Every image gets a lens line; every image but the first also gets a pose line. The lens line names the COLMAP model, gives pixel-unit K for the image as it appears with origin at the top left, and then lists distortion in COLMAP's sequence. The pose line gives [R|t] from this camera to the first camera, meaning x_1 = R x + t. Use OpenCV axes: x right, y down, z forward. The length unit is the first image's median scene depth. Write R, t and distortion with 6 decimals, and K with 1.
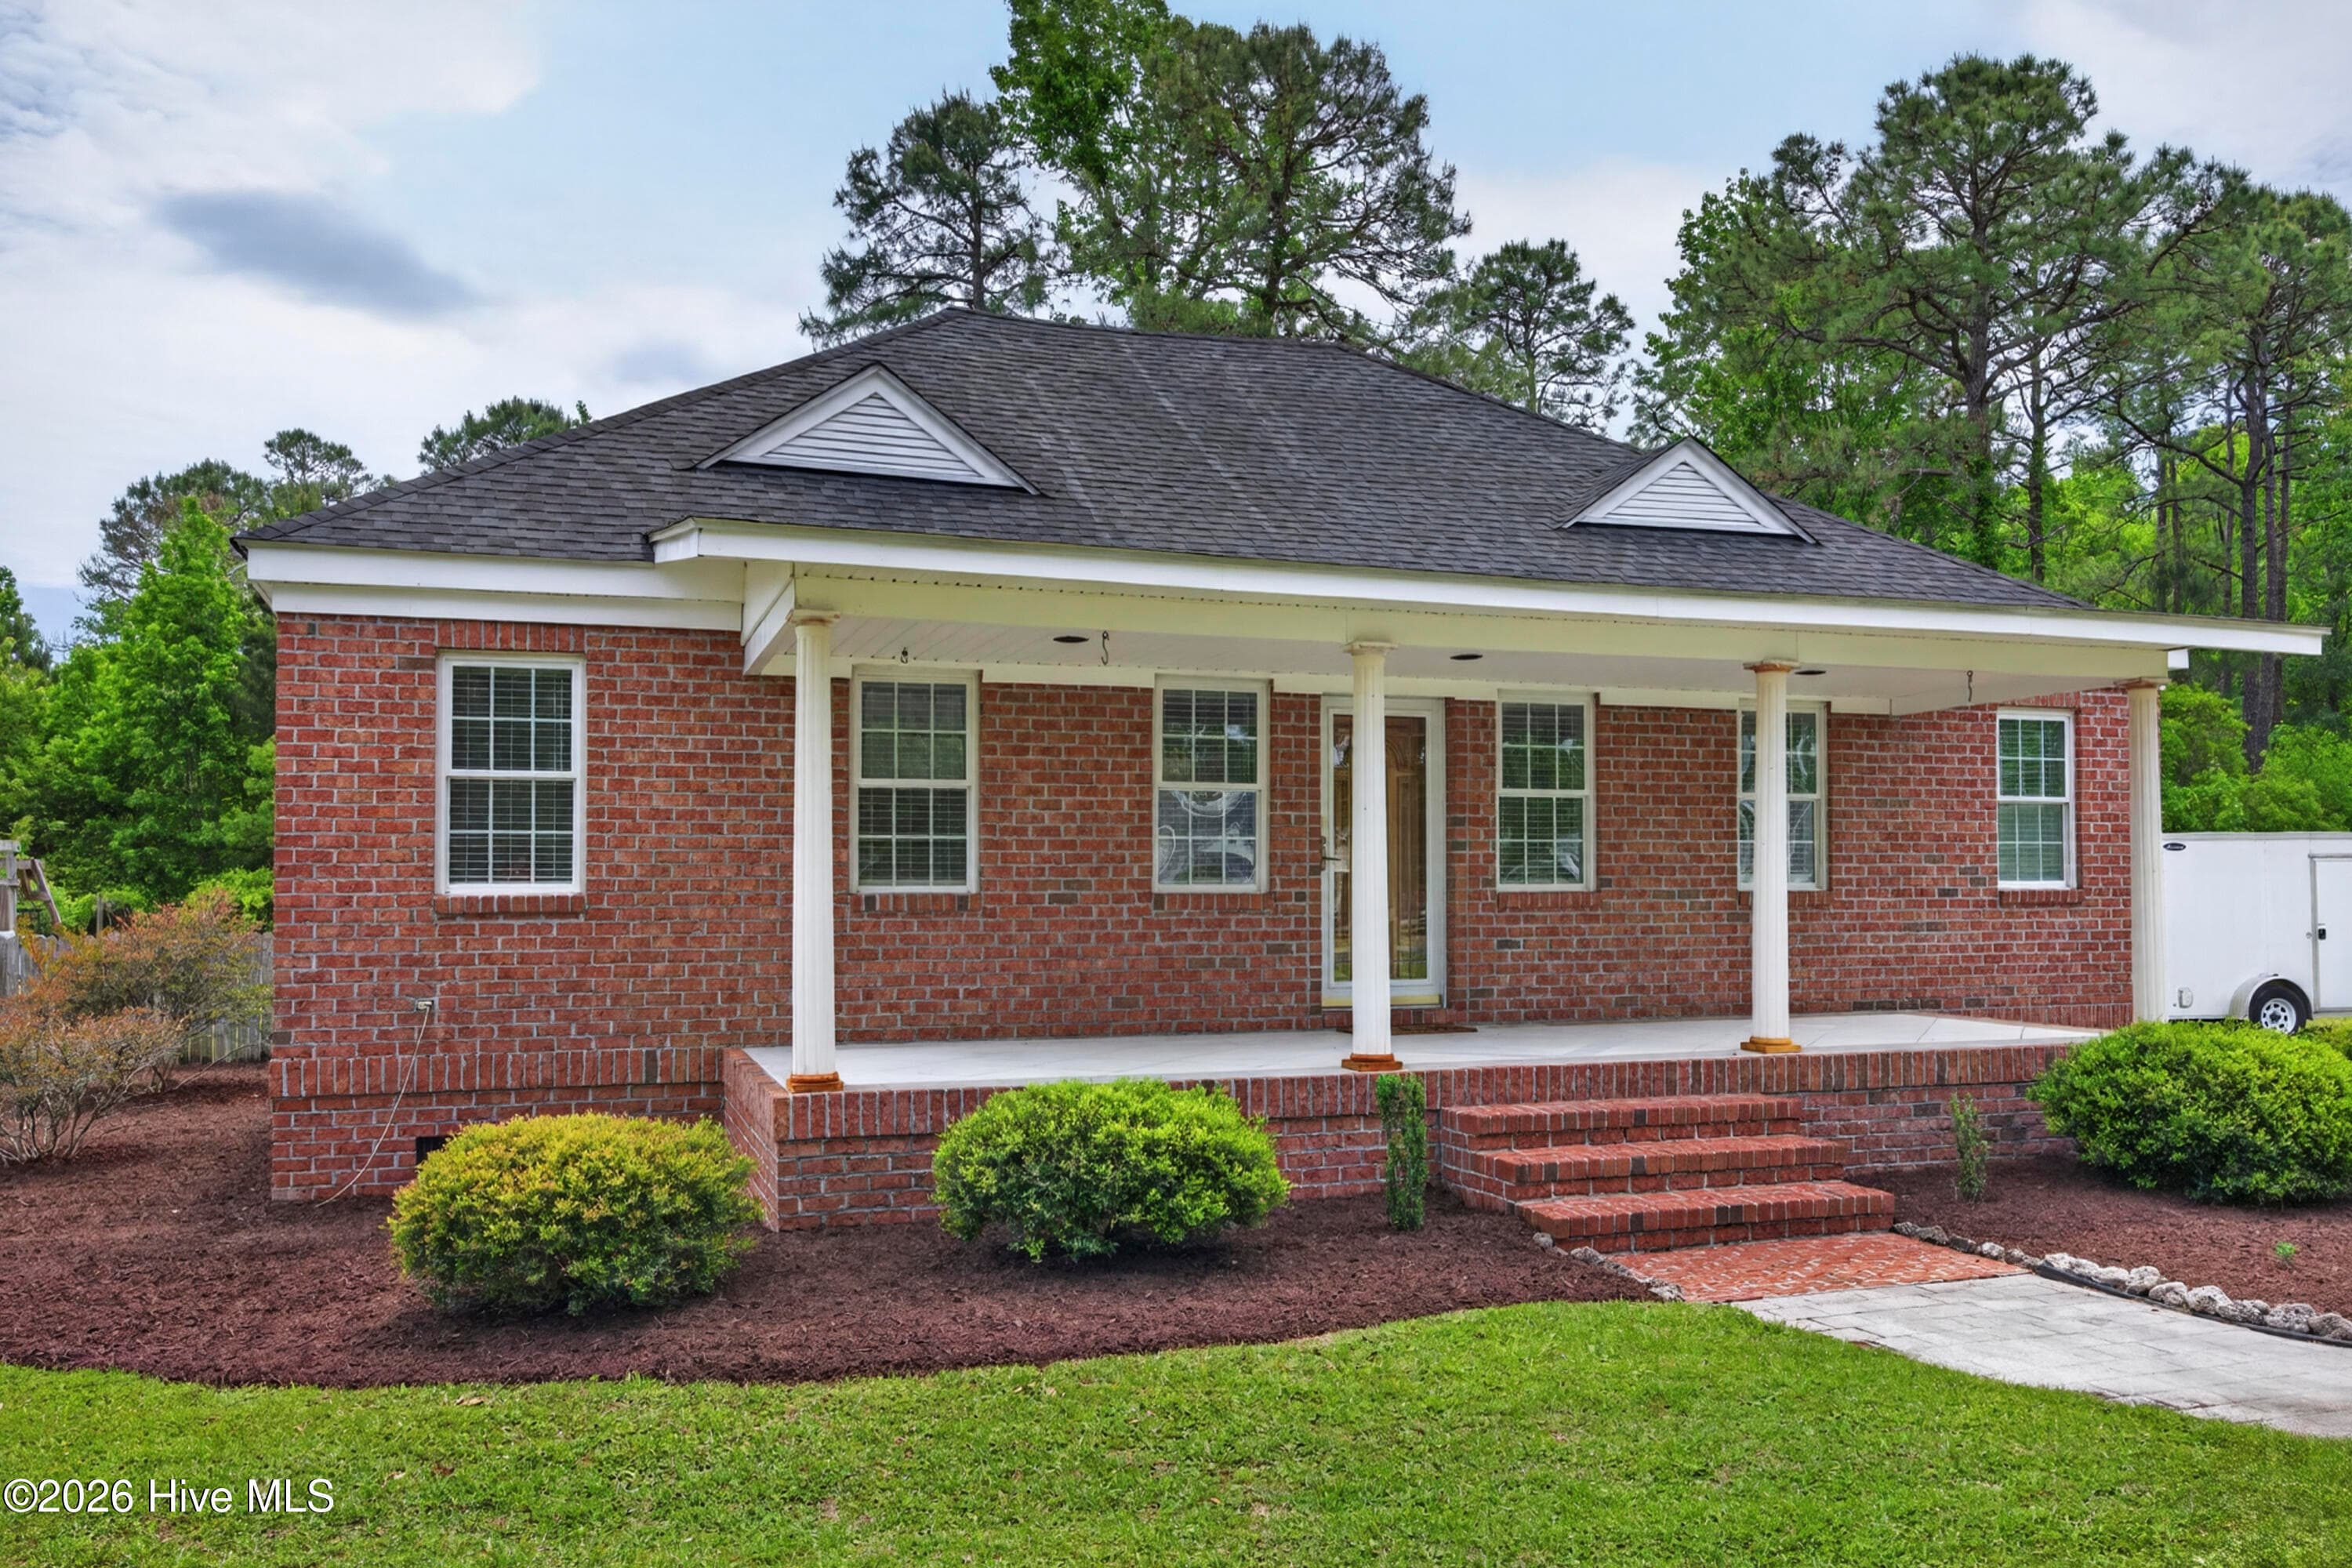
lens RADIAL K [[1843.4, 0, 1192.9], [0, 1843.4, 798.5], [0, 0, 1]] dist [-0.006706, 0.000714]
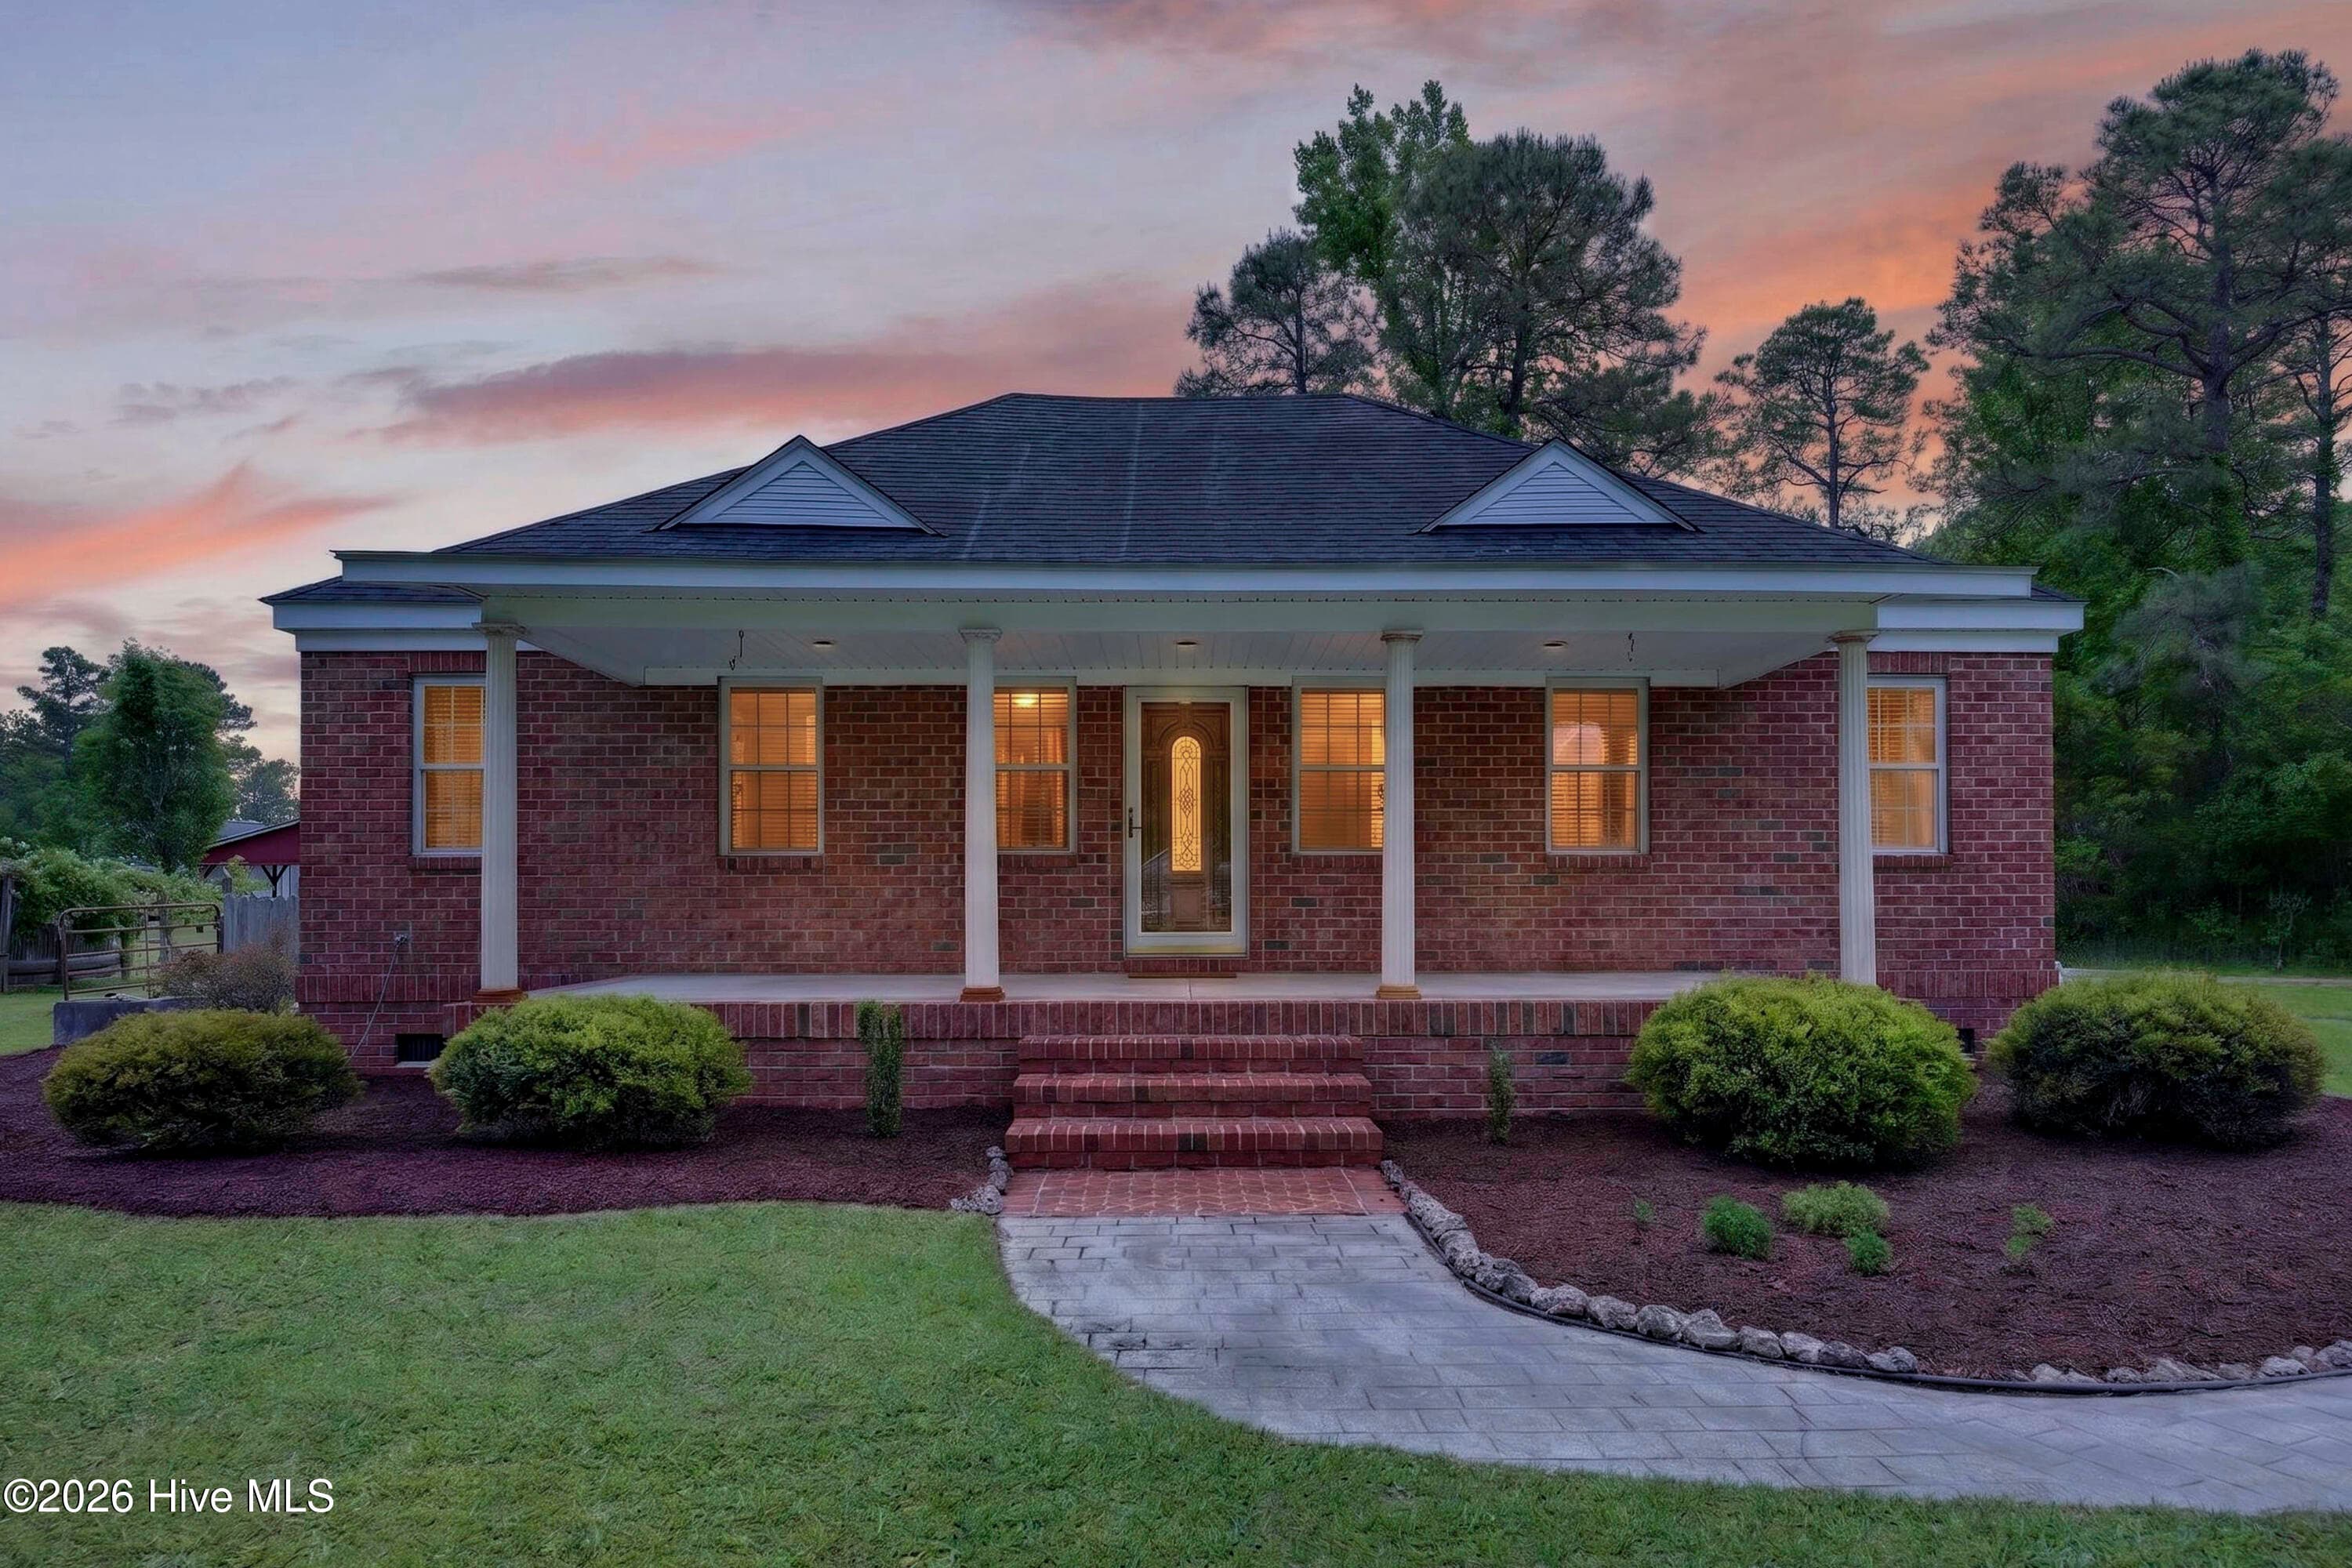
lens RADIAL K [[1455.2, 0, 1158.1], [0, 1455.2, 822.9], [0, 0, 1]] dist [-0.008517, 0.004978]
pose [[0.949654, -0.010891, -0.313110, 0.339374], [0.013885, 0.999877, 0.007332, 0.021215], [0.312991, -0.011310, 0.949689, 0.120413]]
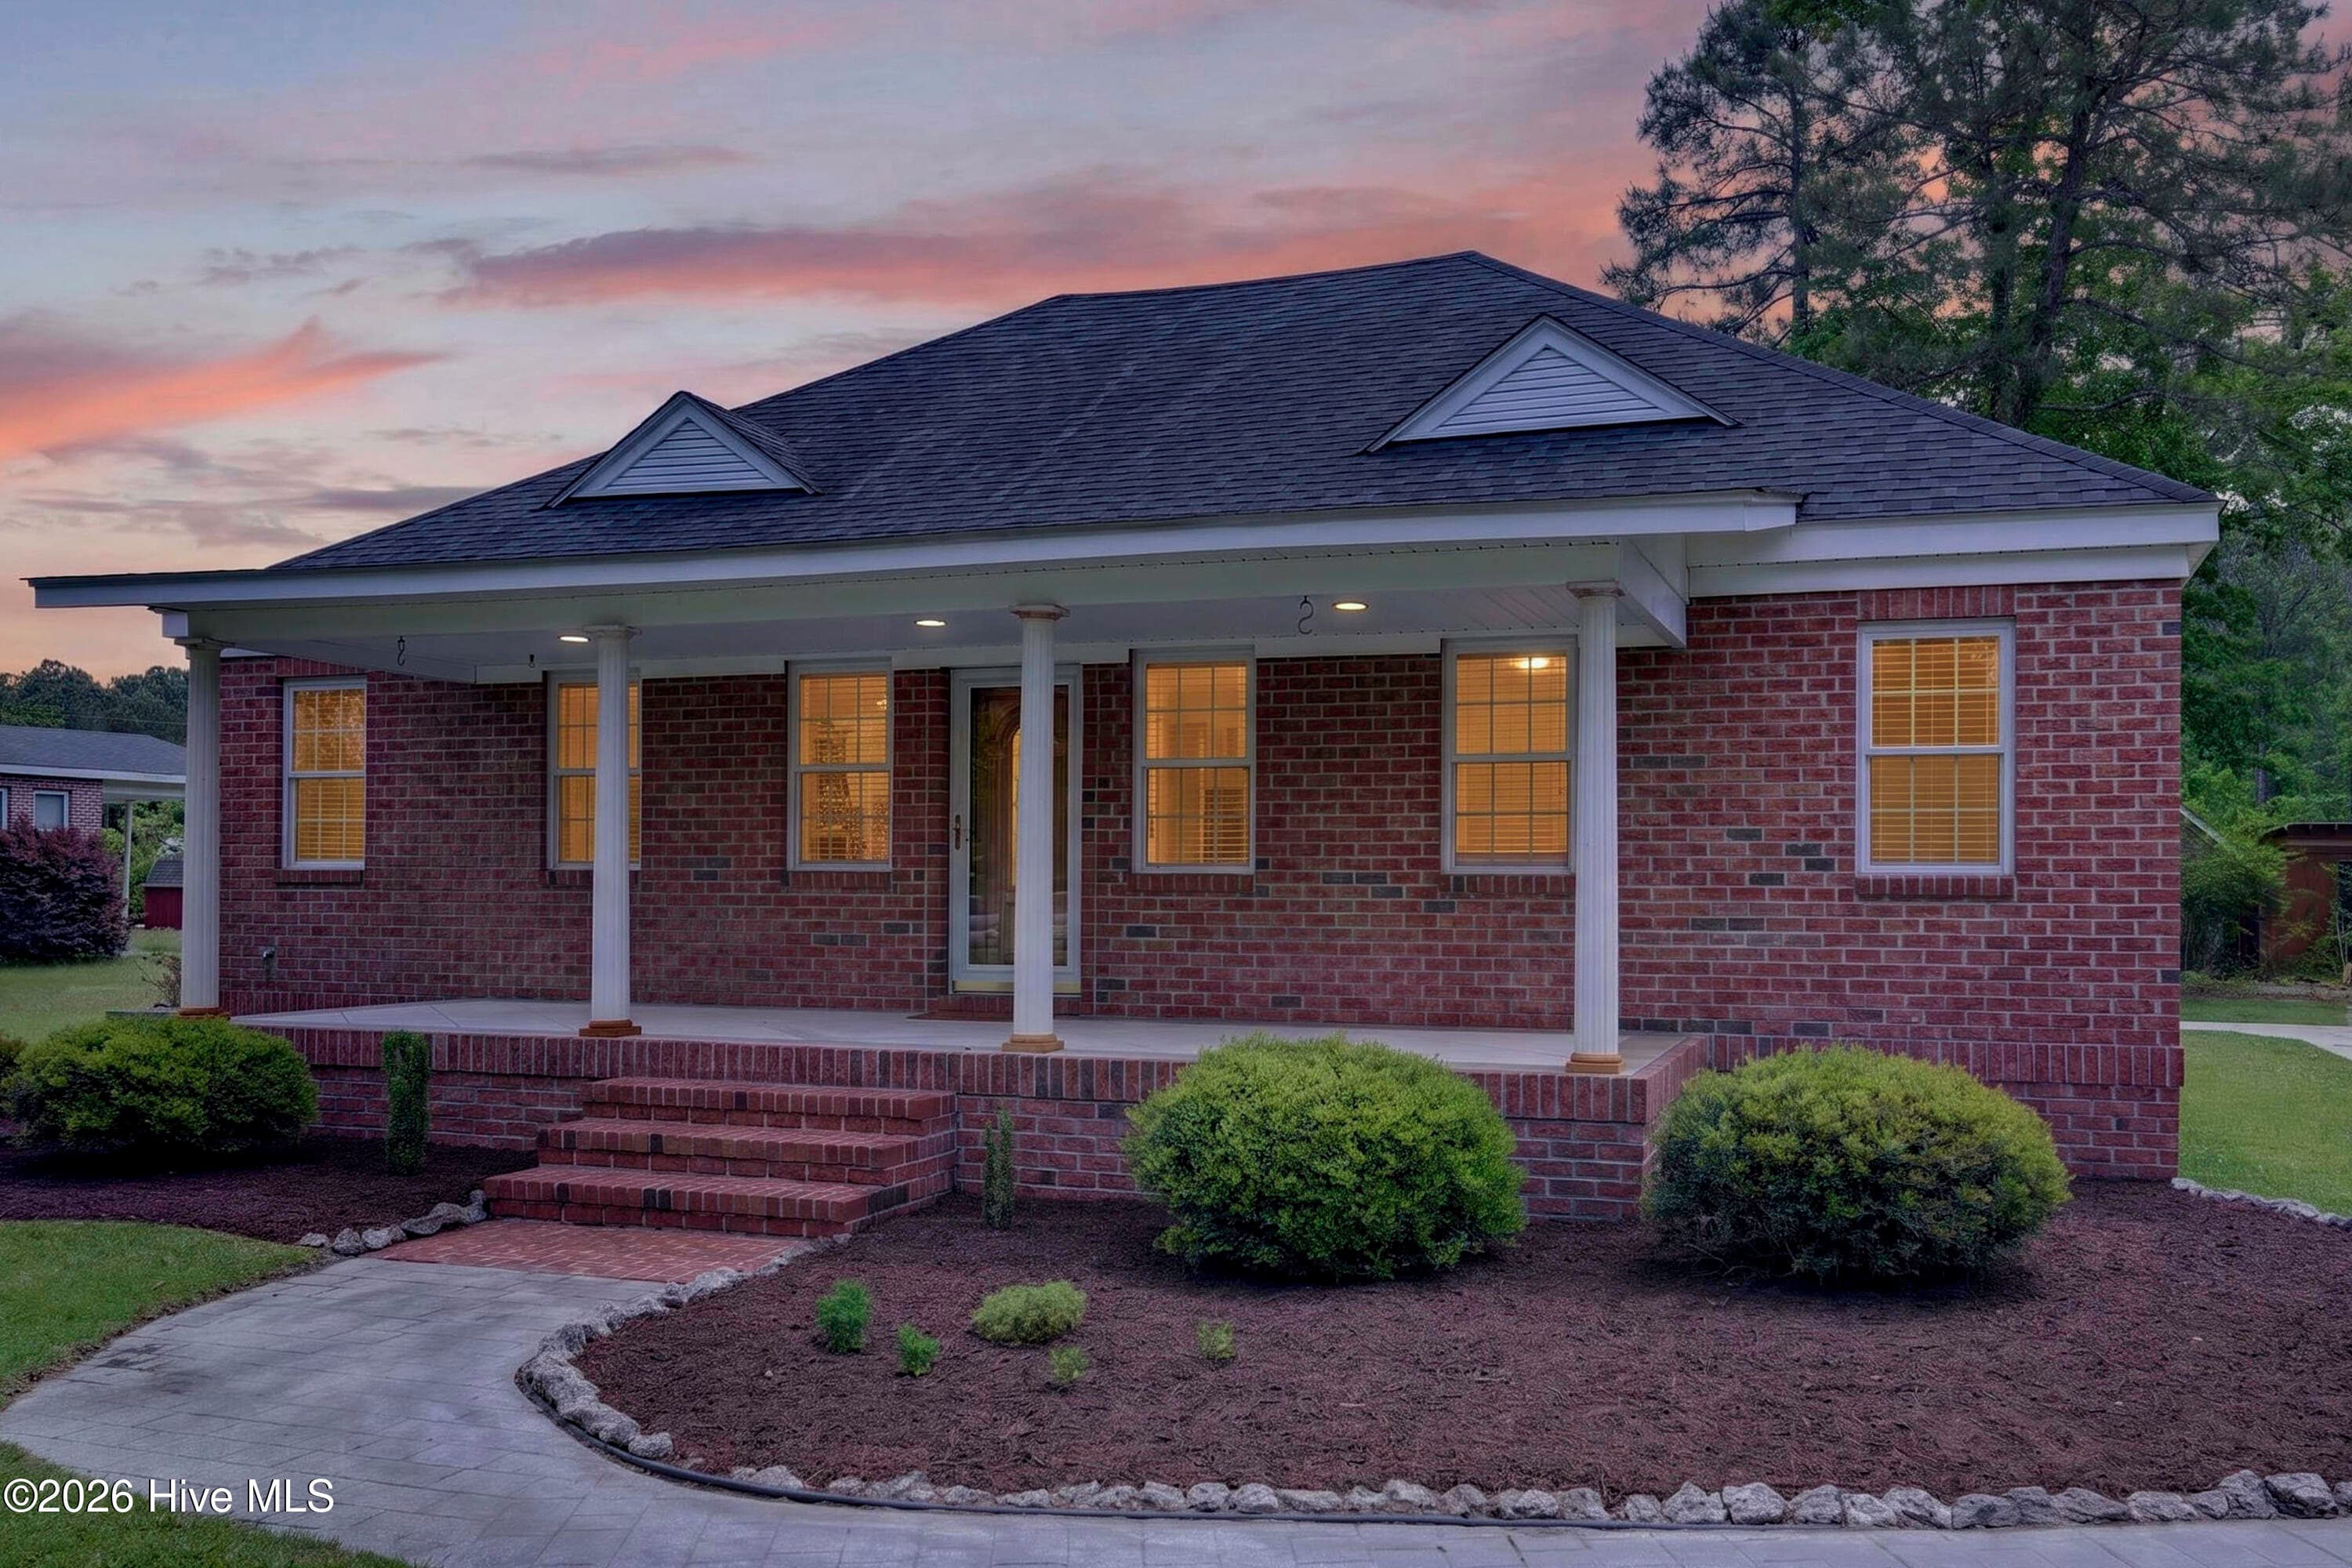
lens RADIAL K [[1993.5, 0, 1318.4], [0, 1993.5, 805.8], [0, 0, 1]] dist [-0.009642, 0.000753]
pose [[0.778624, -0.013302, -0.627350, 0.781183], [0.022990, 0.999709, 0.007337, 0.011662], [0.627070, -0.020136, 0.778703, 0.261156]]
